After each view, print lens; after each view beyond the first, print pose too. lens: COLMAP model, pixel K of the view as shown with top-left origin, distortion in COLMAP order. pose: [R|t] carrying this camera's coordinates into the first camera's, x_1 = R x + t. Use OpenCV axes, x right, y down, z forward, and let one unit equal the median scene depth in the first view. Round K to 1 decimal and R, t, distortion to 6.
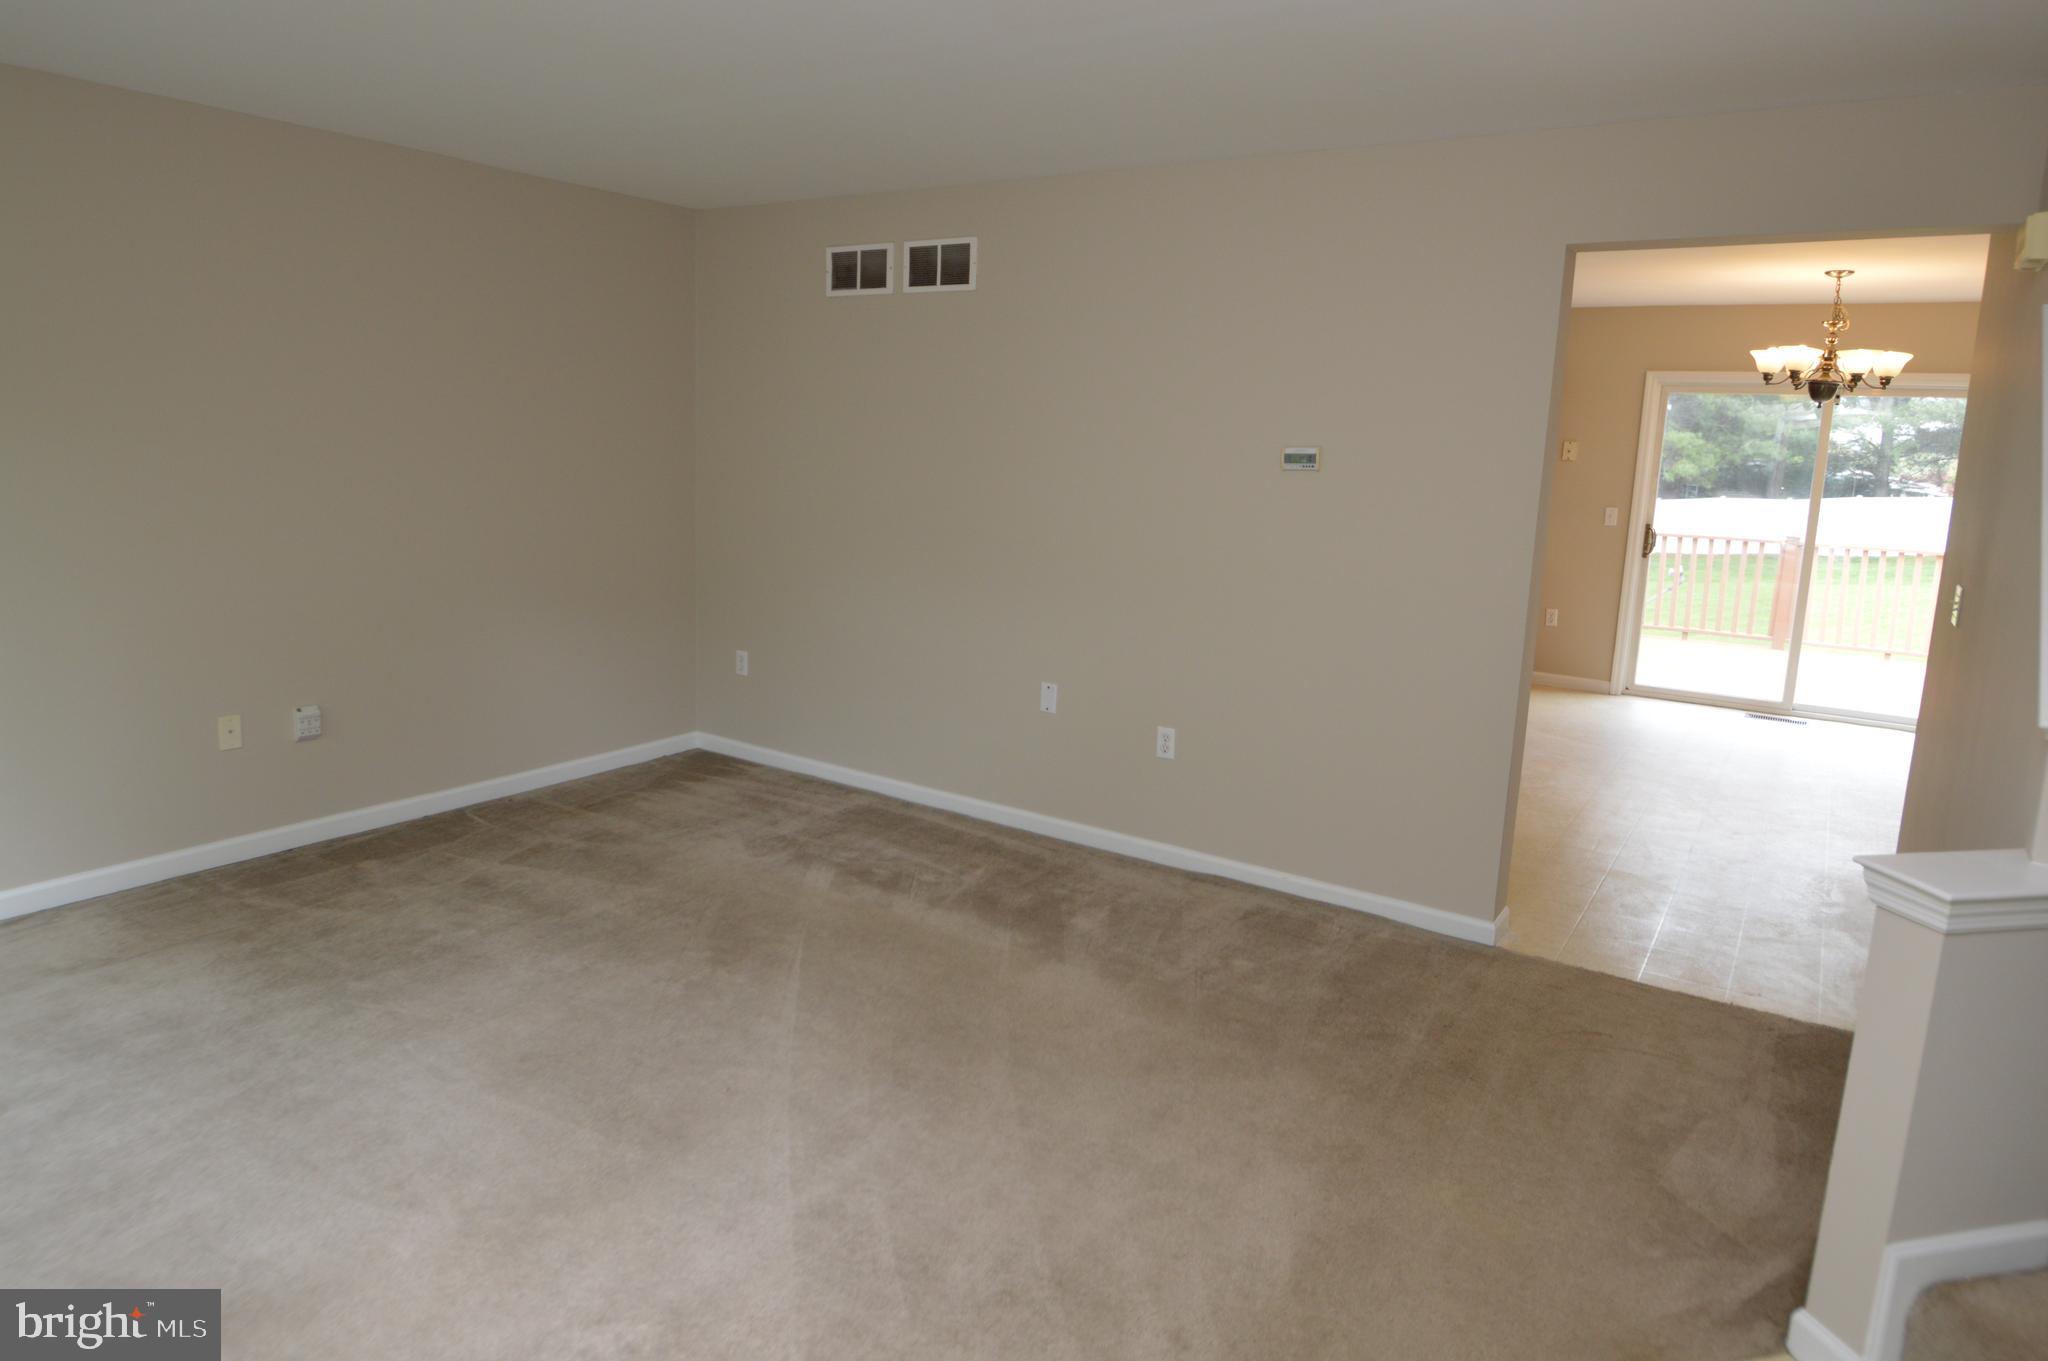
lens RADIAL K [[1244.6, 0, 1019.9], [0, 1244.6, 626.6], [0, 0, 1]] dist [-0.020985, -0.004311]
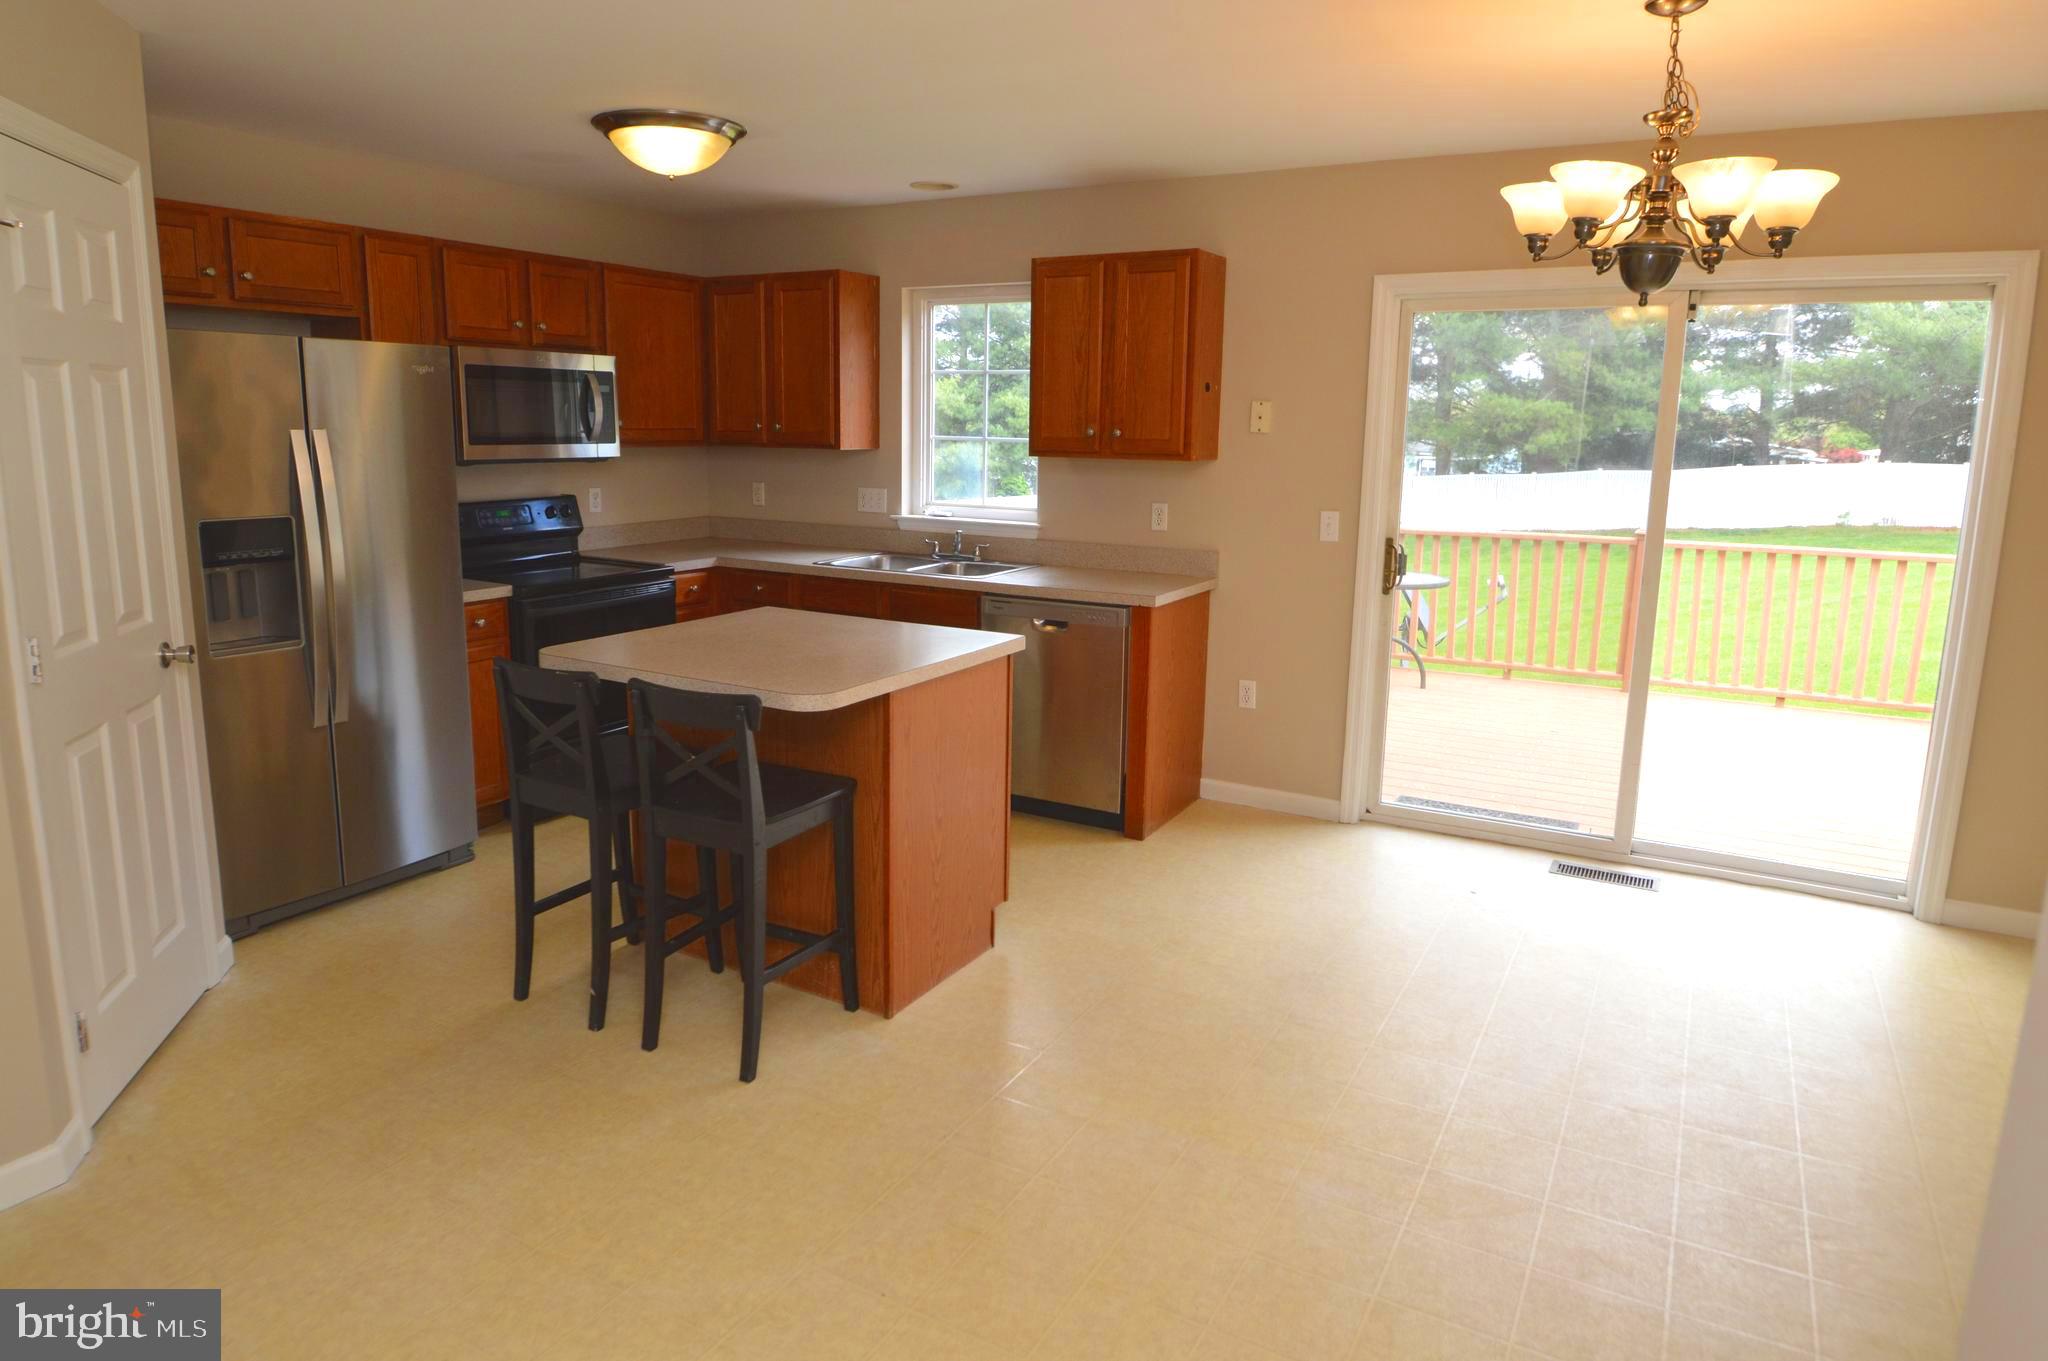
lens RADIAL K [[1244.6, 0, 1006.0], [0, 1244.6, 639.0], [0, 0, 1]] dist [-0.020985, -0.004311]
pose [[0.997620, -0.034030, 0.059977, 0.200070], [0.032815, 0.999238, 0.021128, -0.036856], [-0.060650, -0.019110, 0.997976, 0.290525]]
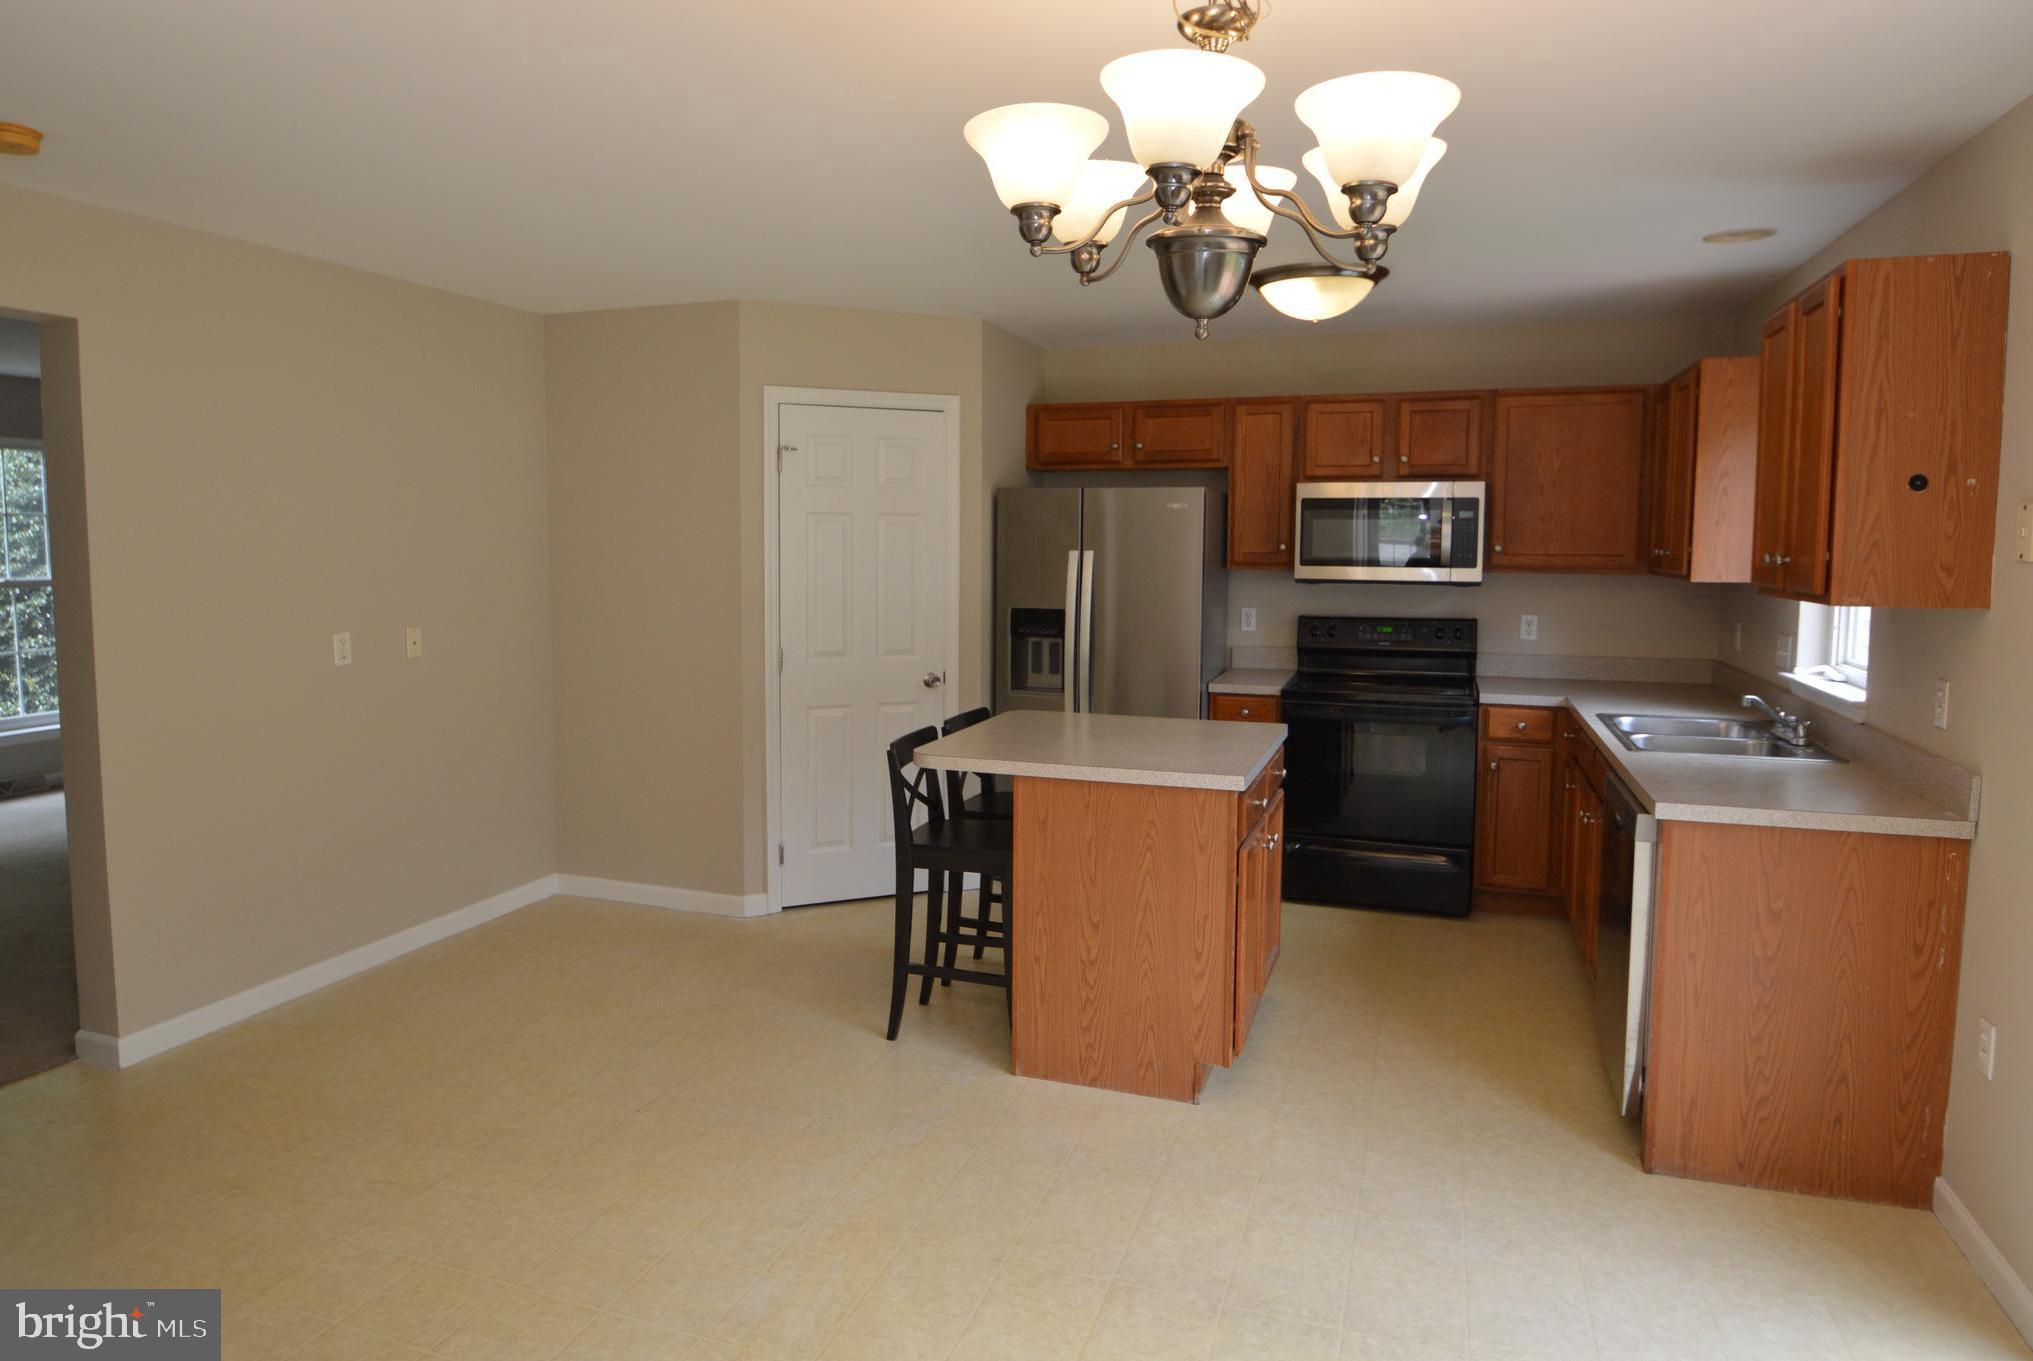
lens RADIAL K [[1235.5, 0, 1012.9], [0, 1235.5, 677.3], [0, 0, 1]] dist [-0.020985, -0.004311]
pose [[0.242227, 0.066336, -0.967949, 0.490483], [-0.144761, 0.988964, 0.031550, -0.054342], [0.959359, 0.132479, 0.249157, 0.490333]]
